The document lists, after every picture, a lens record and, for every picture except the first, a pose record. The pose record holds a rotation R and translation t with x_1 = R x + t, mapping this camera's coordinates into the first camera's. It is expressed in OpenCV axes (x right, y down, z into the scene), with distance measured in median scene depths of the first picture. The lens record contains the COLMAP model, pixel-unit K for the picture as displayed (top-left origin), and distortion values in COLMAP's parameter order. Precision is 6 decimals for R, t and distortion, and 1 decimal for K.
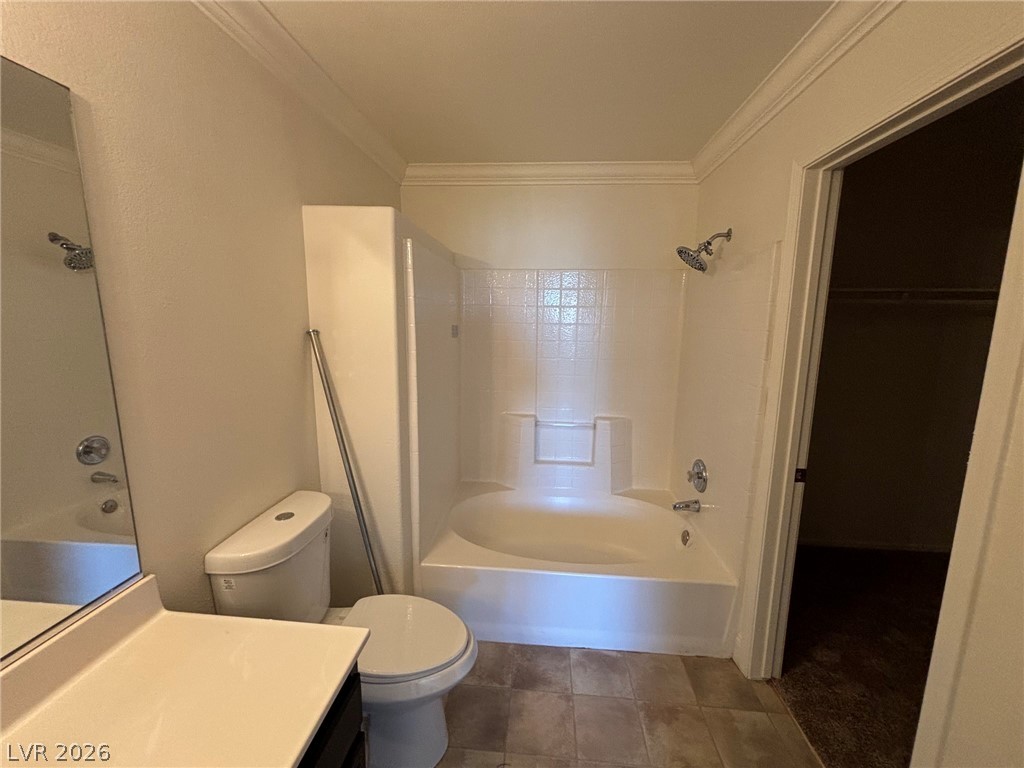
lens RADIAL K [[410.5, 0, 511.9], [0, 410.5, 382.6], [0, 0, 1]] dist [-0.002790, 0.000577]
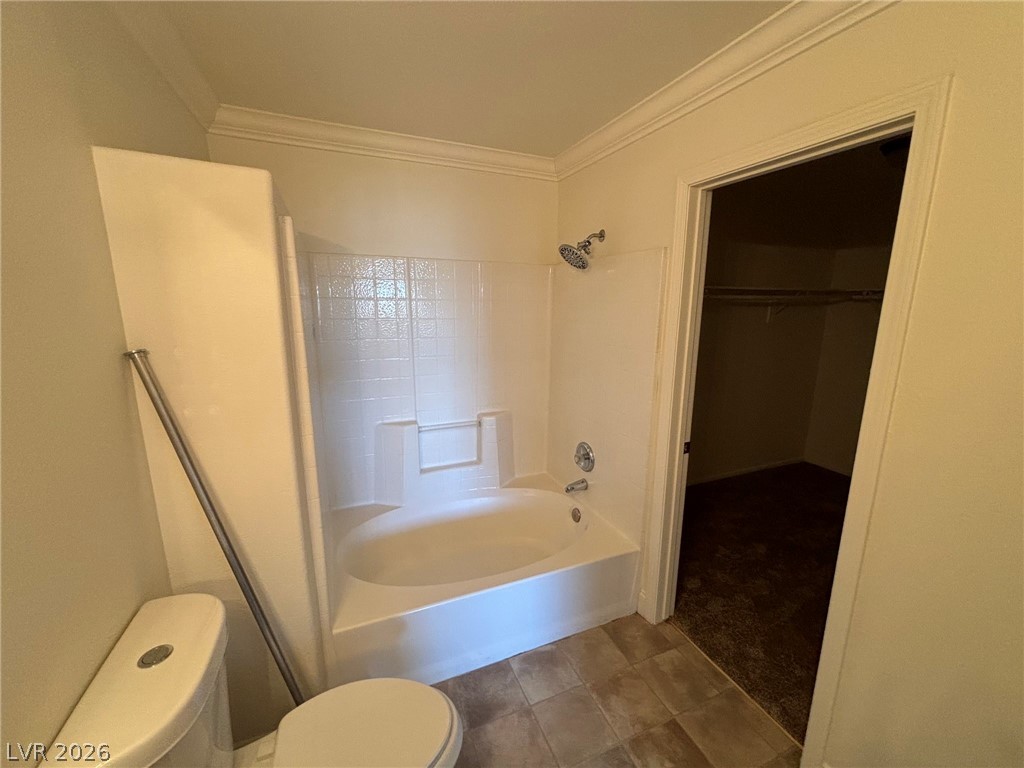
lens RADIAL K [[410.5, 0, 511.9], [0, 410.5, 382.6], [0, 0, 1]] dist [-0.002790, 0.000577]
pose [[0.885984, -0.096354, 0.453594, -0.236421], [0.076497, 0.995142, 0.061975, -0.065712], [-0.457362, -0.020210, 0.889051, 0.151060]]
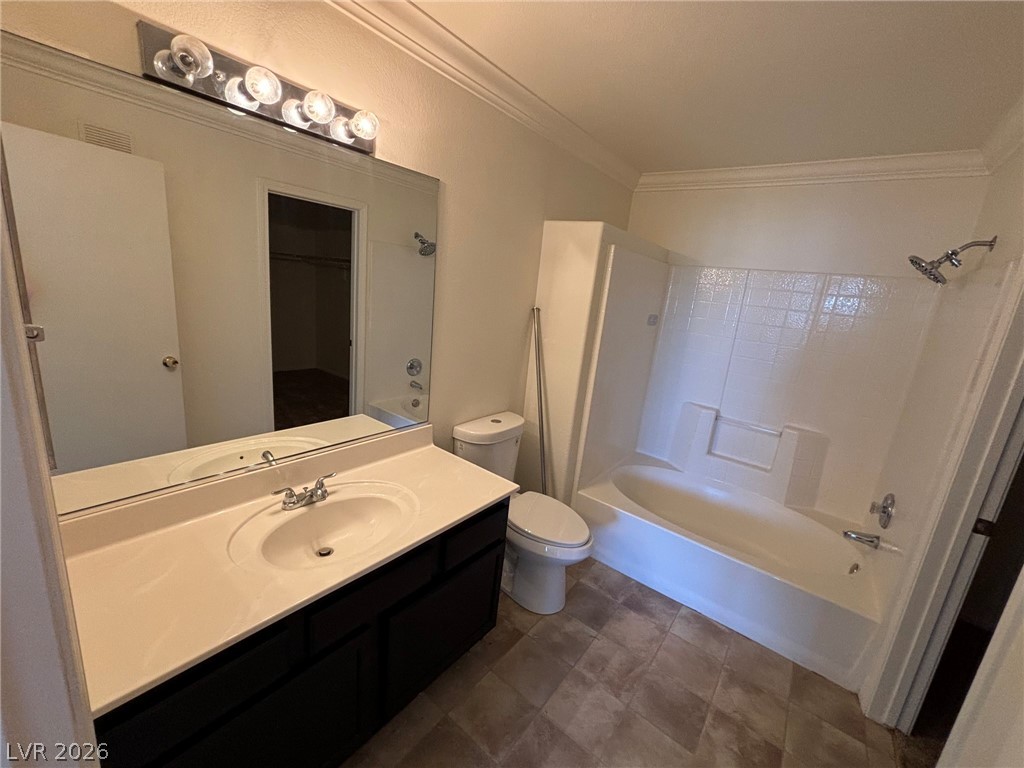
lens RADIAL K [[410.5, 0, 511.9], [0, 410.5, 382.6], [0, 0, 1]] dist [-0.002790, 0.000577]
pose [[0.831690, 0.193839, -0.520306, 0.227322], [-0.174893, 0.980838, 0.085850, 0.020826], [0.526977, 0.019597, 0.849654, -0.251040]]
